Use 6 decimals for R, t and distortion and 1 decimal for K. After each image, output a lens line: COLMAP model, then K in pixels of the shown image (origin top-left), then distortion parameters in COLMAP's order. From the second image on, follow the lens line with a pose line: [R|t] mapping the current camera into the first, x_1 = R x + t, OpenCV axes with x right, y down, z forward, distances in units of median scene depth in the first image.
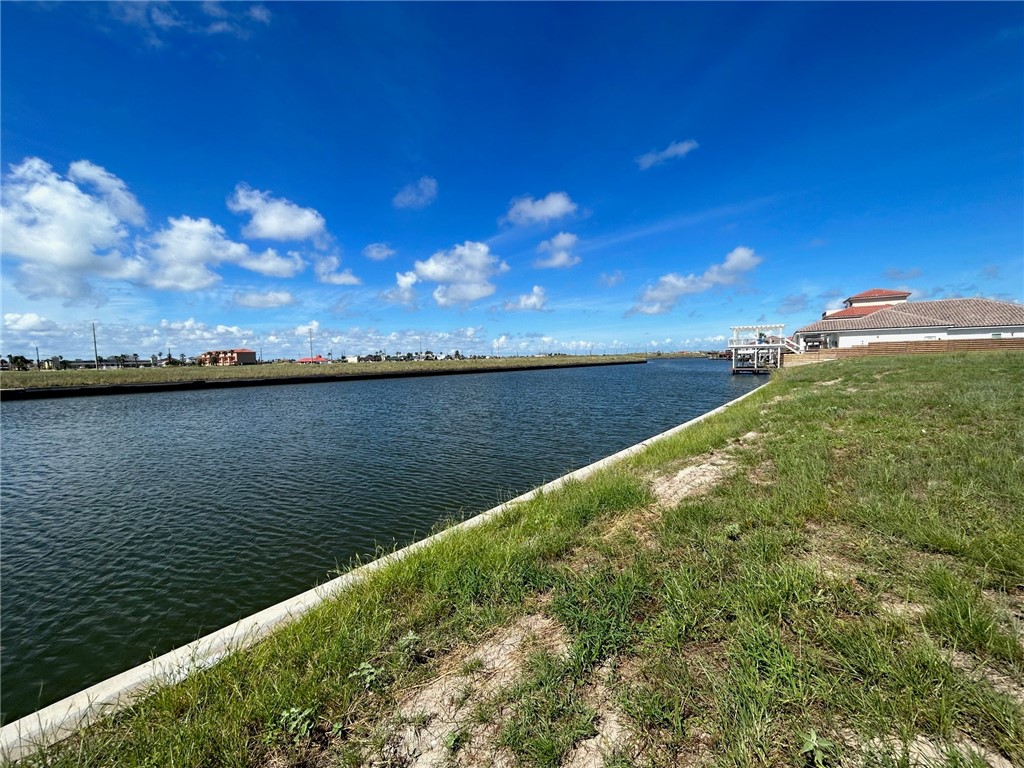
lens RADIAL K [[406.4, 0, 511.5], [0, 406.4, 358.4], [0, 0, 1]] dist [-0.012816, -0.000417]
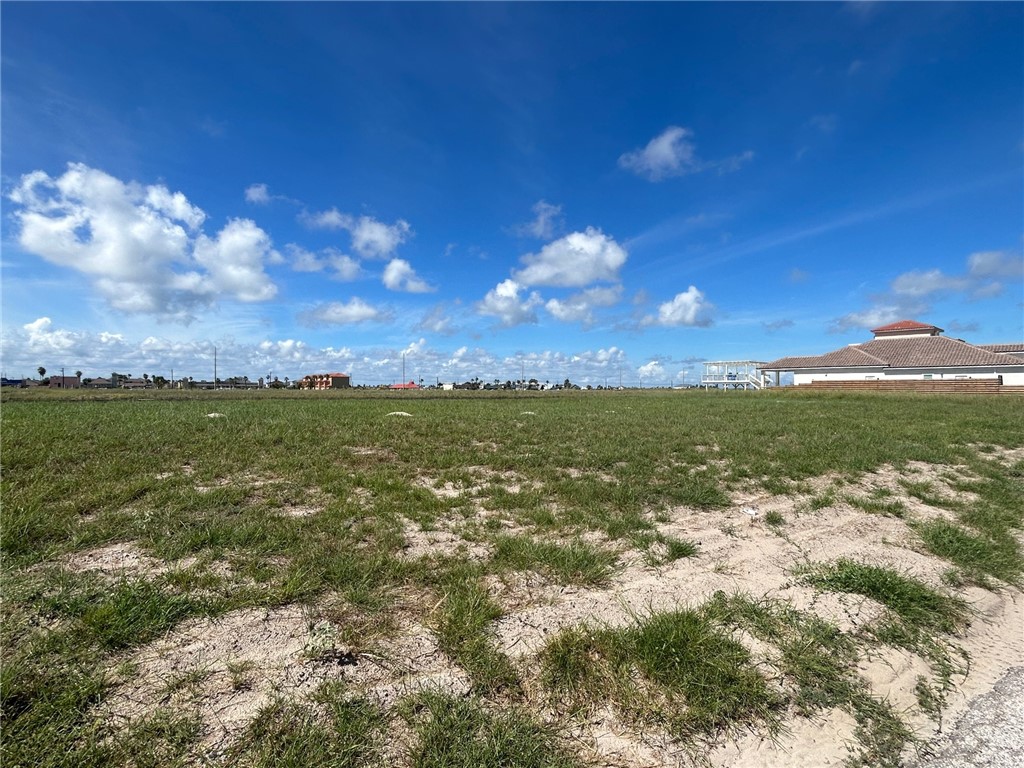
lens RADIAL K [[516.6, 0, 509.2], [0, 516.6, 381.8], [0, 0, 1]] dist [0.003835, -0.001055]
pose [[0.959002, 0.020983, -0.282620, 0.084433], [-0.024716, 0.999648, -0.009652, -0.000788], [0.282318, 0.016242, 0.959183, -0.081828]]
